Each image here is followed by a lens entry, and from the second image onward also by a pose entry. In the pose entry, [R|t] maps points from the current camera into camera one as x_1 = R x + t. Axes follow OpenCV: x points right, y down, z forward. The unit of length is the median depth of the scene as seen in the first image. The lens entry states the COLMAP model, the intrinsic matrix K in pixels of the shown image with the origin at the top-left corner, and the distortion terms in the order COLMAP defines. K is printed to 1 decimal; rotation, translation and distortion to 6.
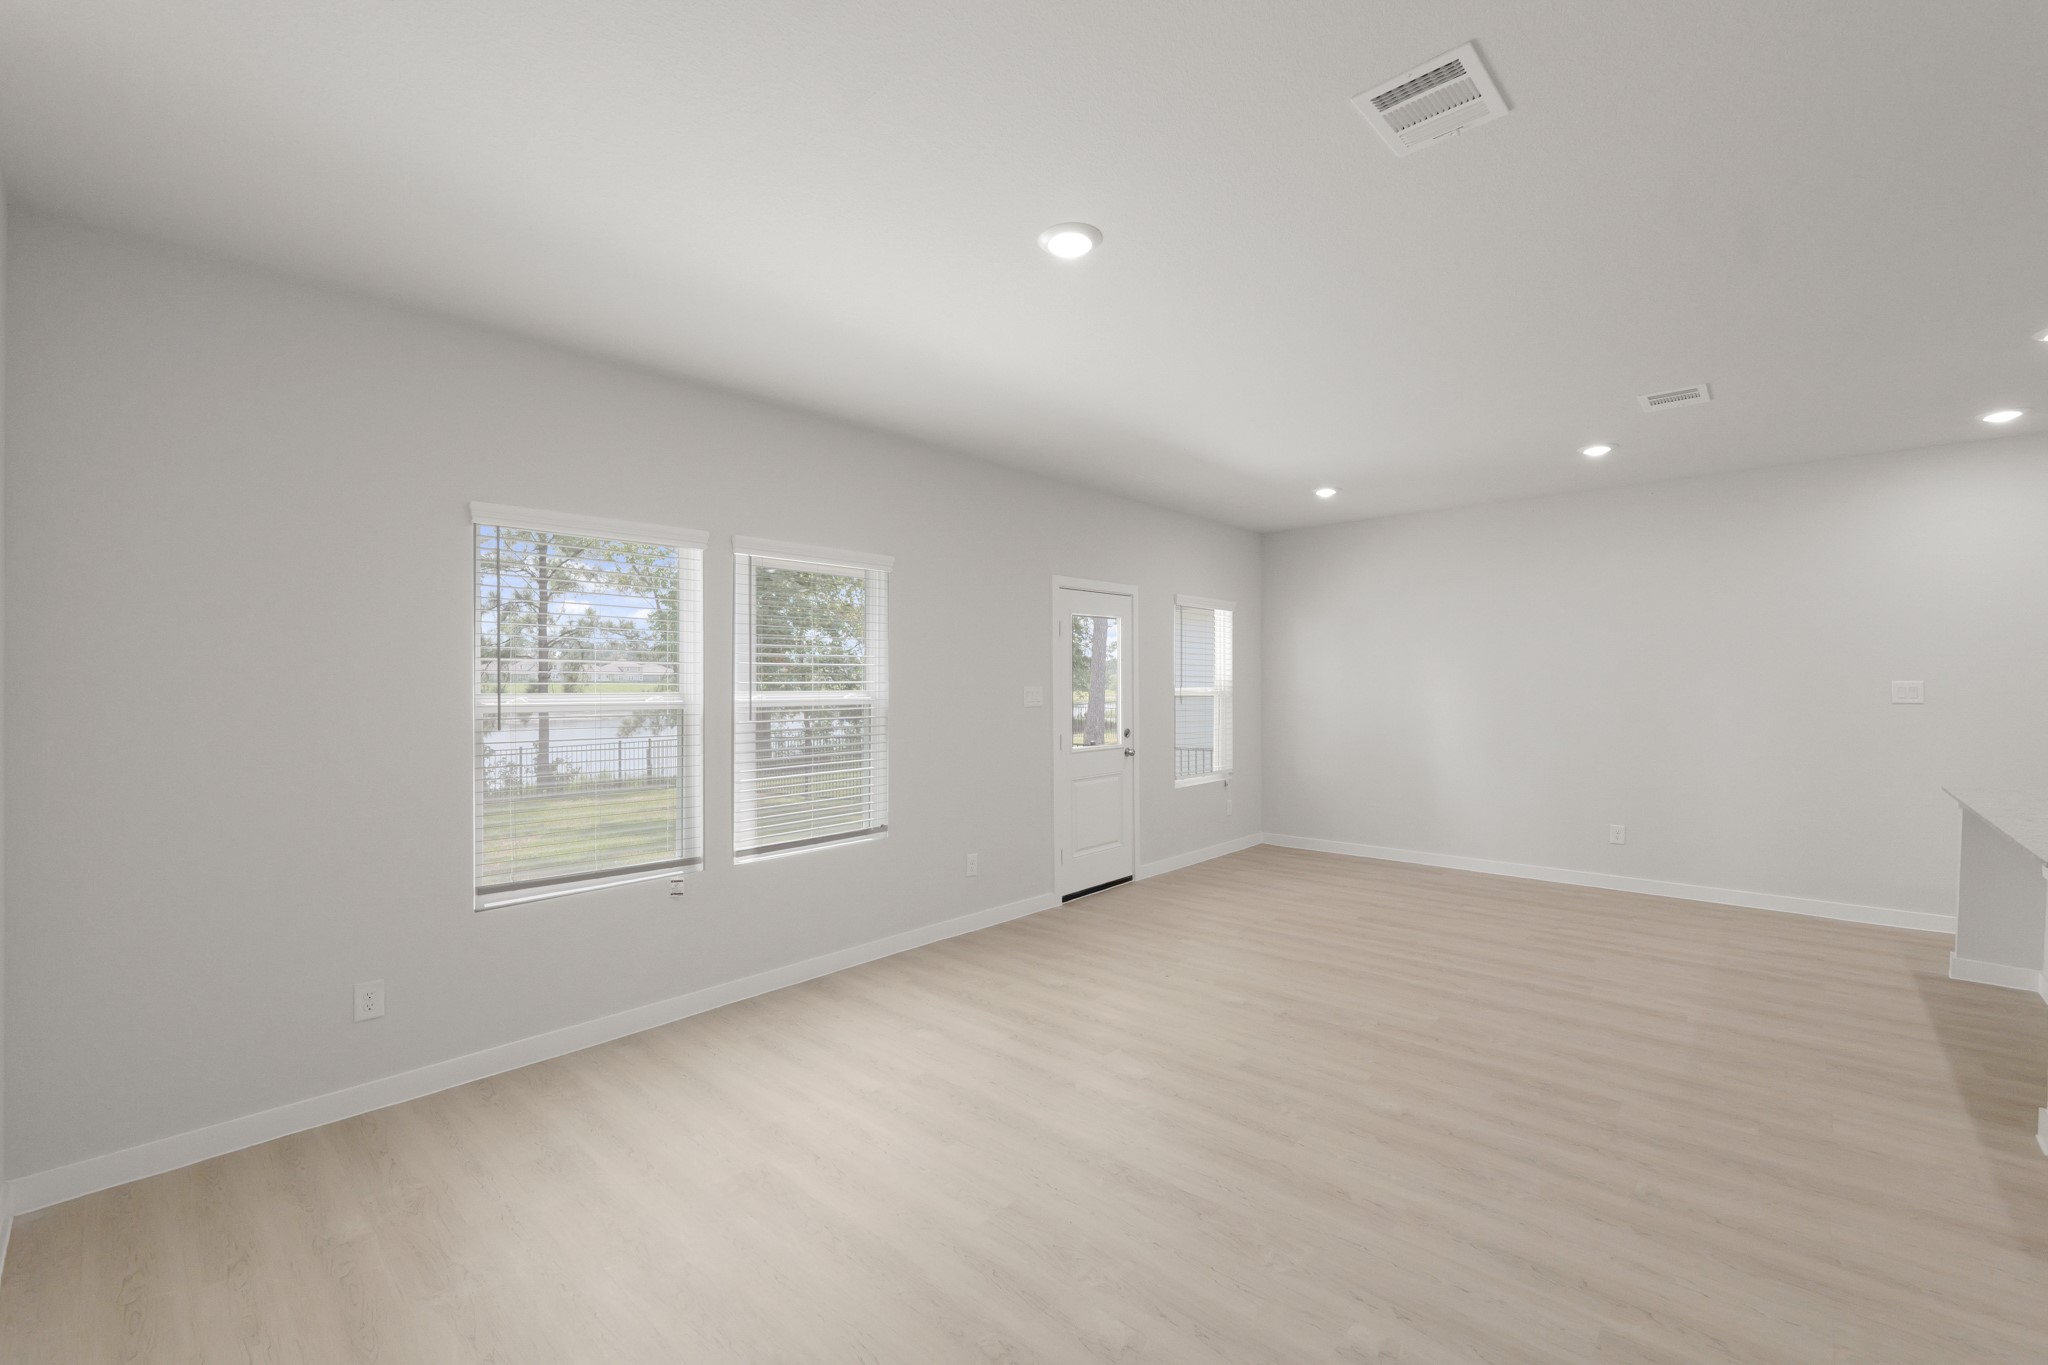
lens RADIAL K [[849.3, 0, 1026.0], [0, 849.3, 686.1], [0, 0, 1]] dist [-0.011668, -0.000093]
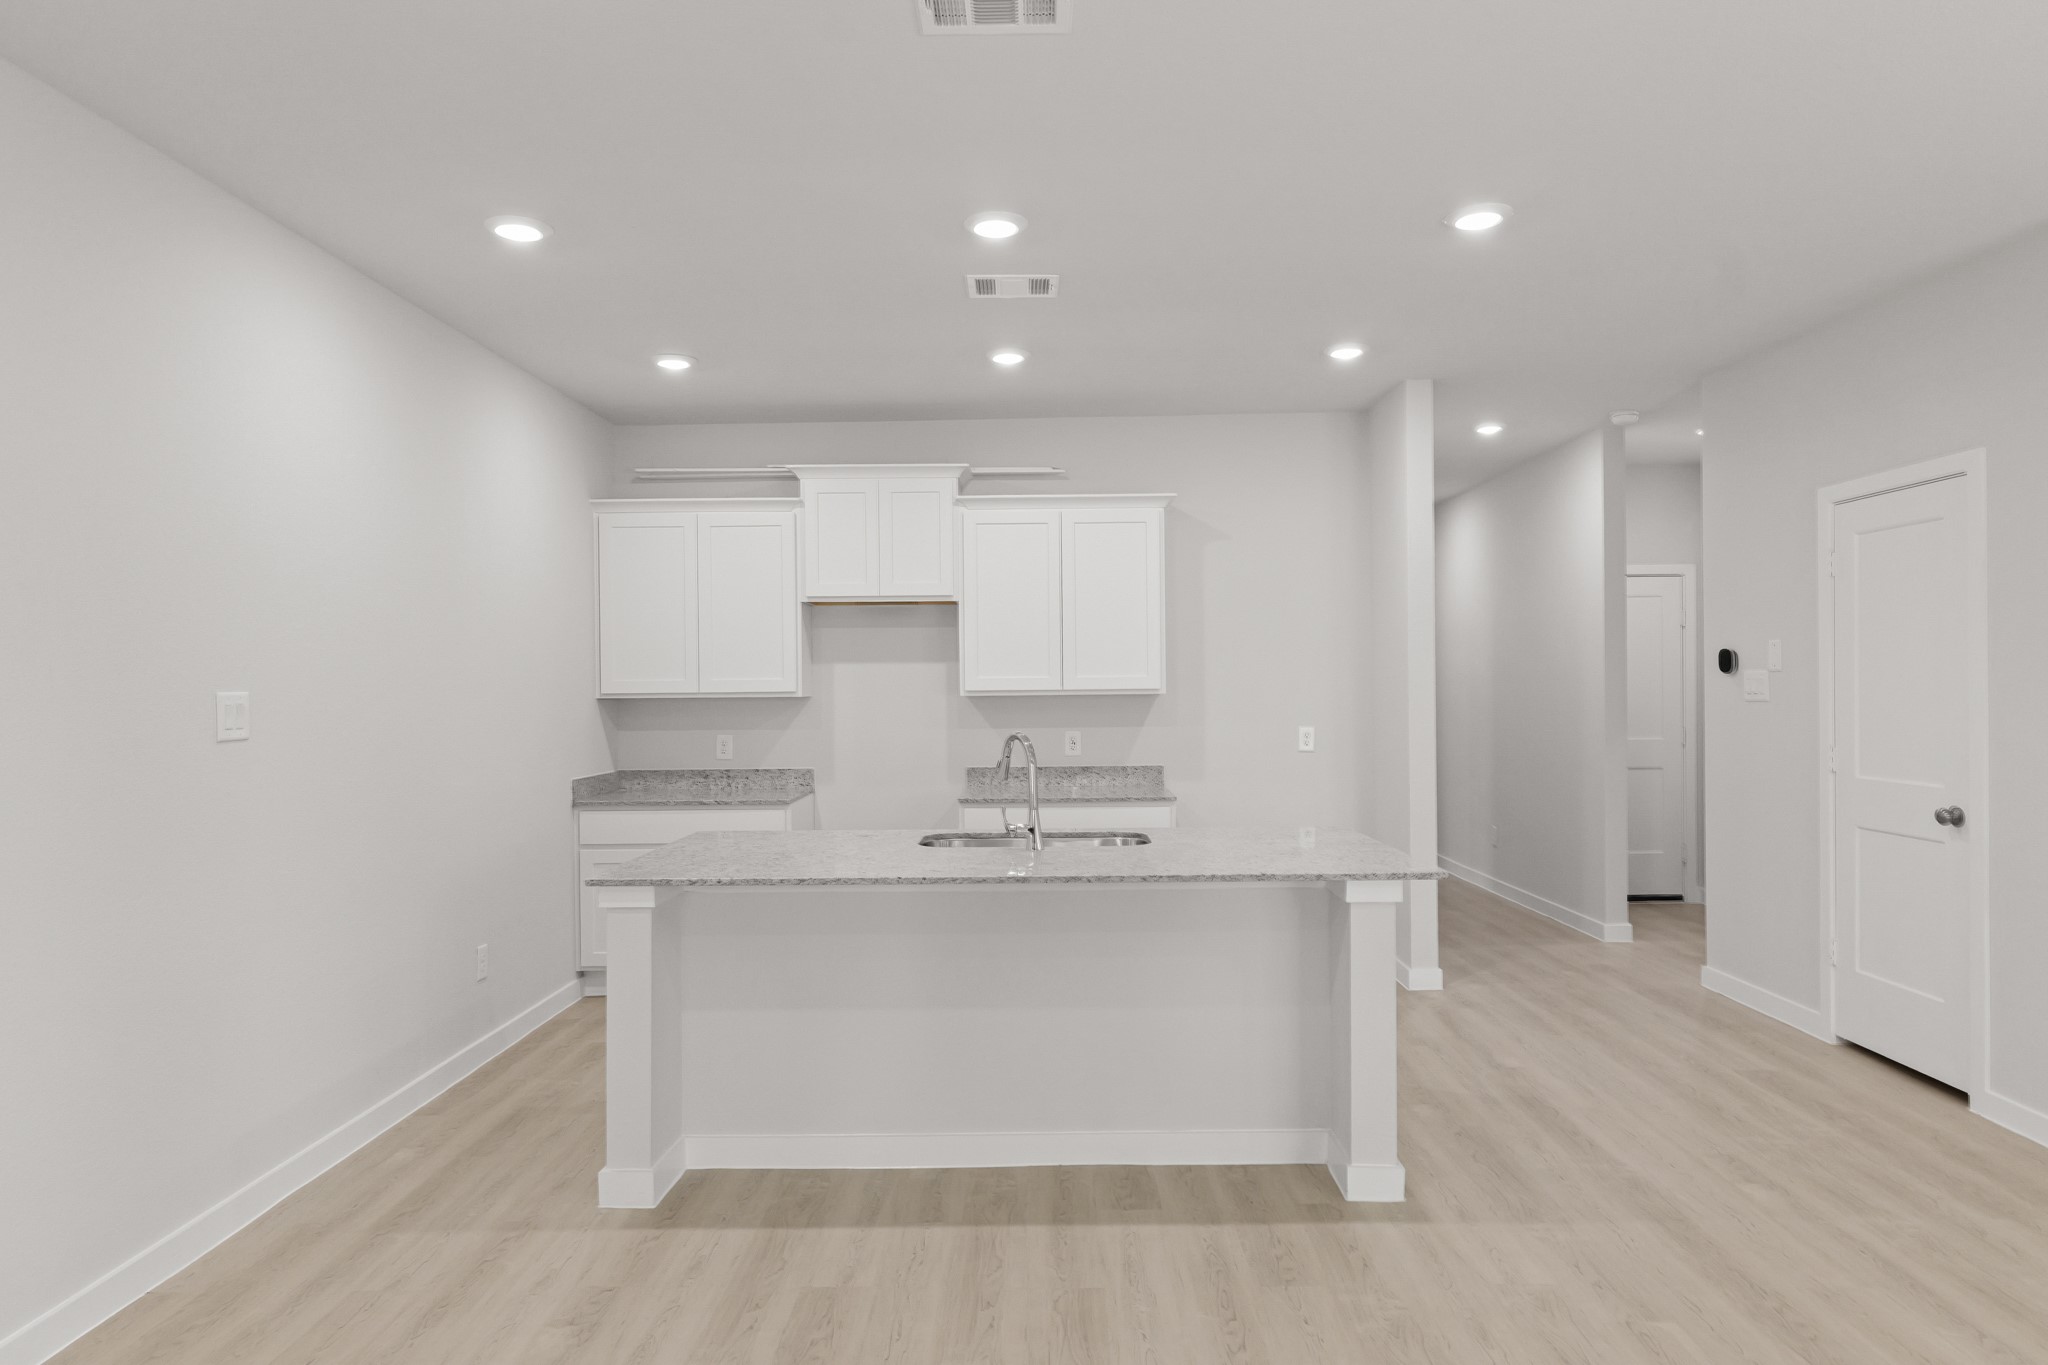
lens RADIAL K [[1264.2, 0, 1026.0], [0, 1264.2, 704.2], [0, 0, 1]] dist [0.002406, 0.001538]
pose [[-0.668793, -0.000543, 0.743449, 0.272930], [0.015122, 0.999783, 0.014333, -0.002743], [-0.743295, 0.020828, -0.668639, 1.277359]]
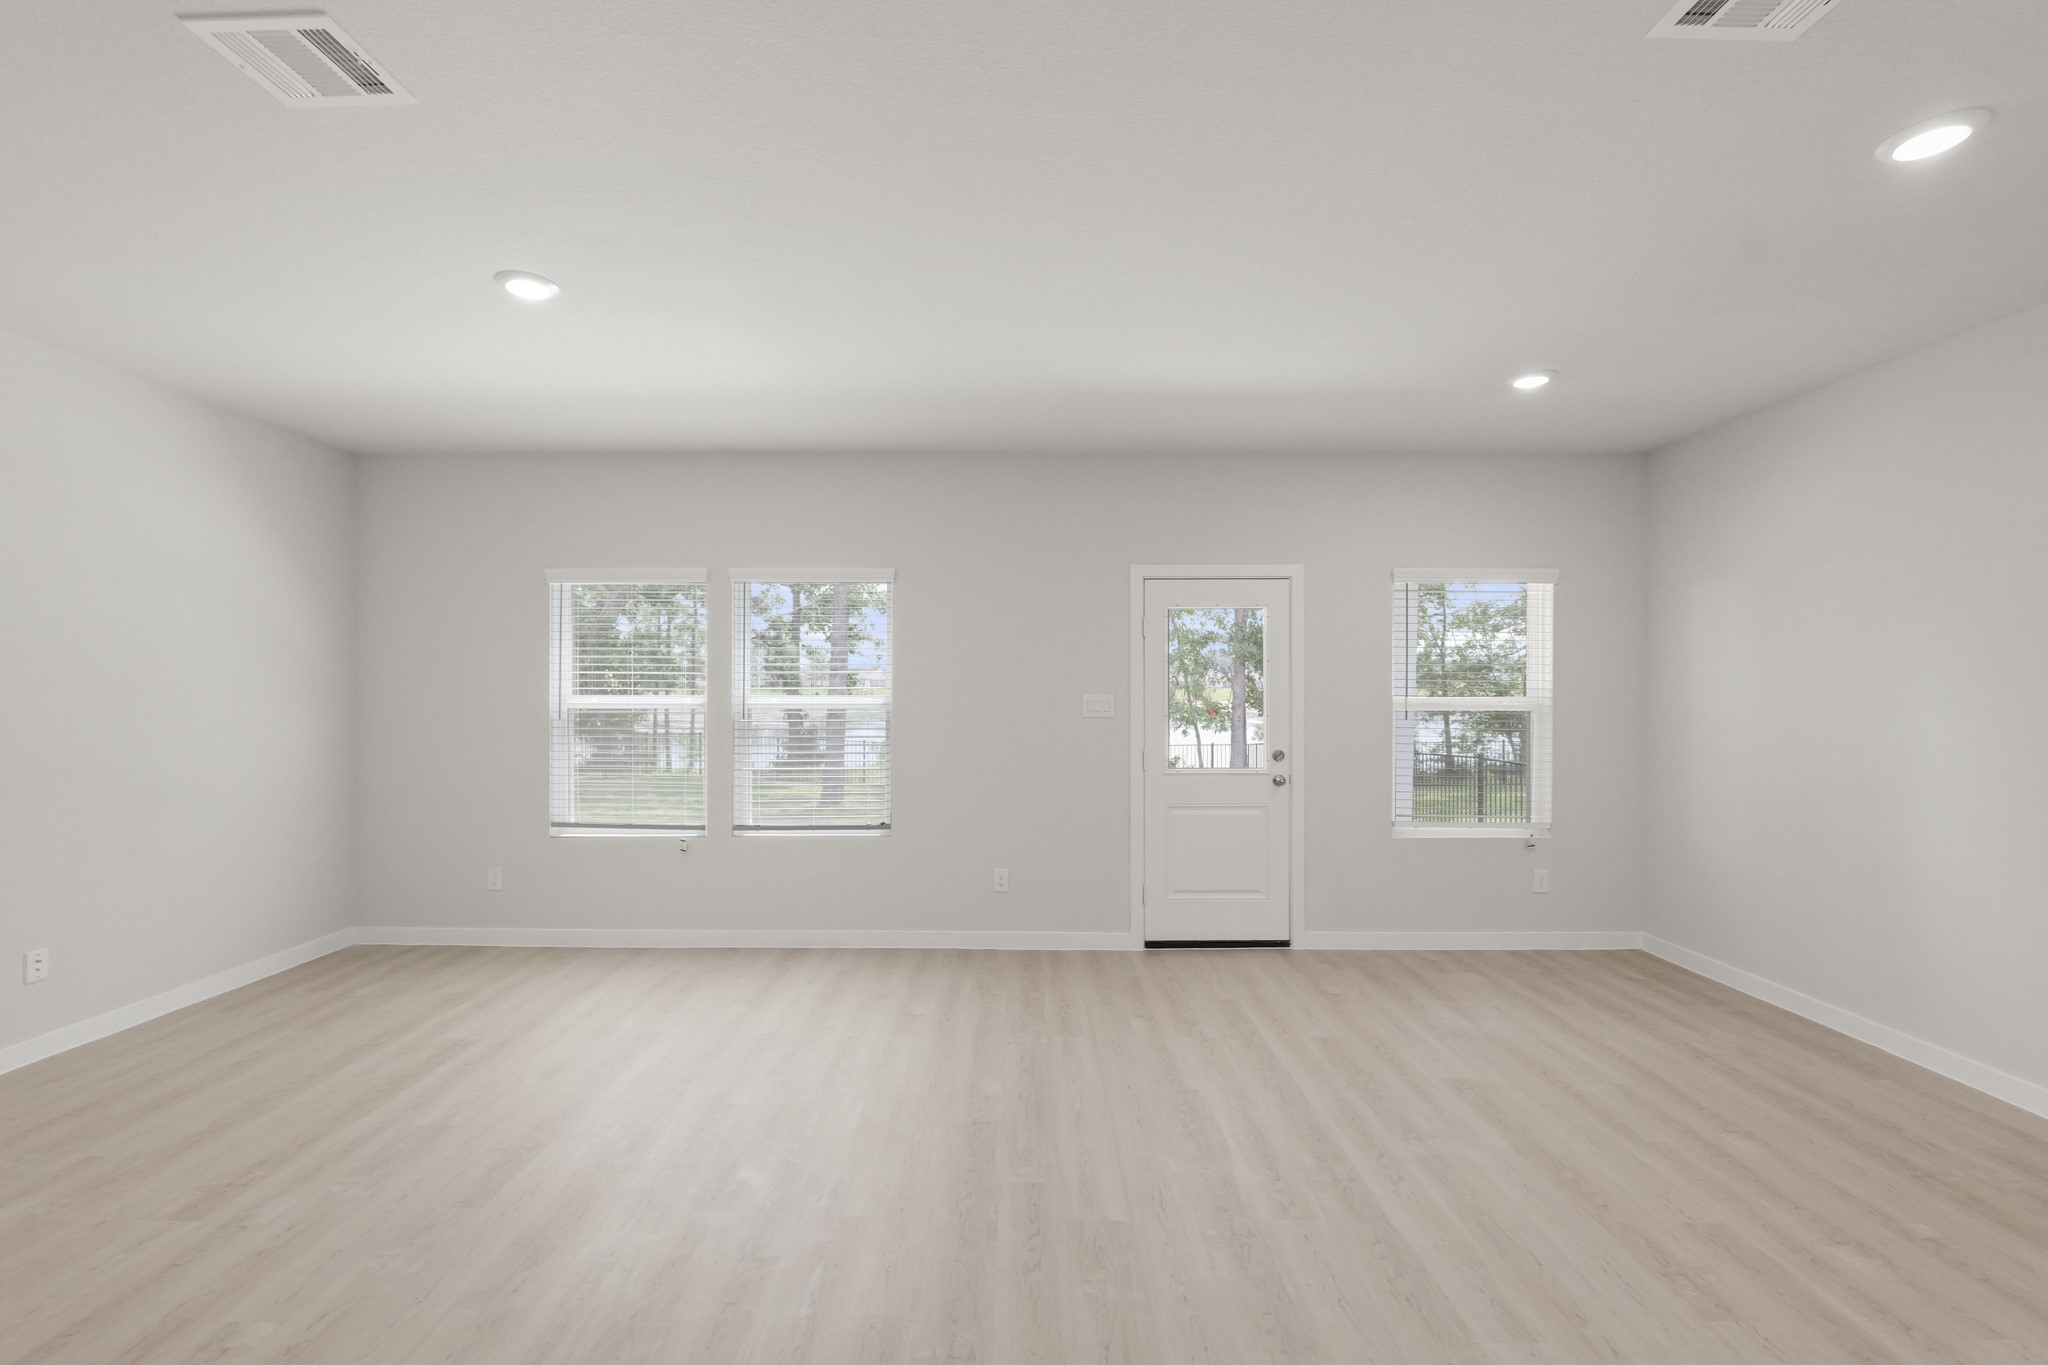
lens RADIAL K [[844.9, 0, 1012.8], [0, 844.9, 691.8], [0, 0, 1]] dist [-0.010775, -0.000028]
pose [[0.672379, 0.007318, -0.740171, 0.744846], [-0.007971, 0.999965, 0.002646, -0.004515], [0.740164, 0.004120, 0.672414, 0.425265]]
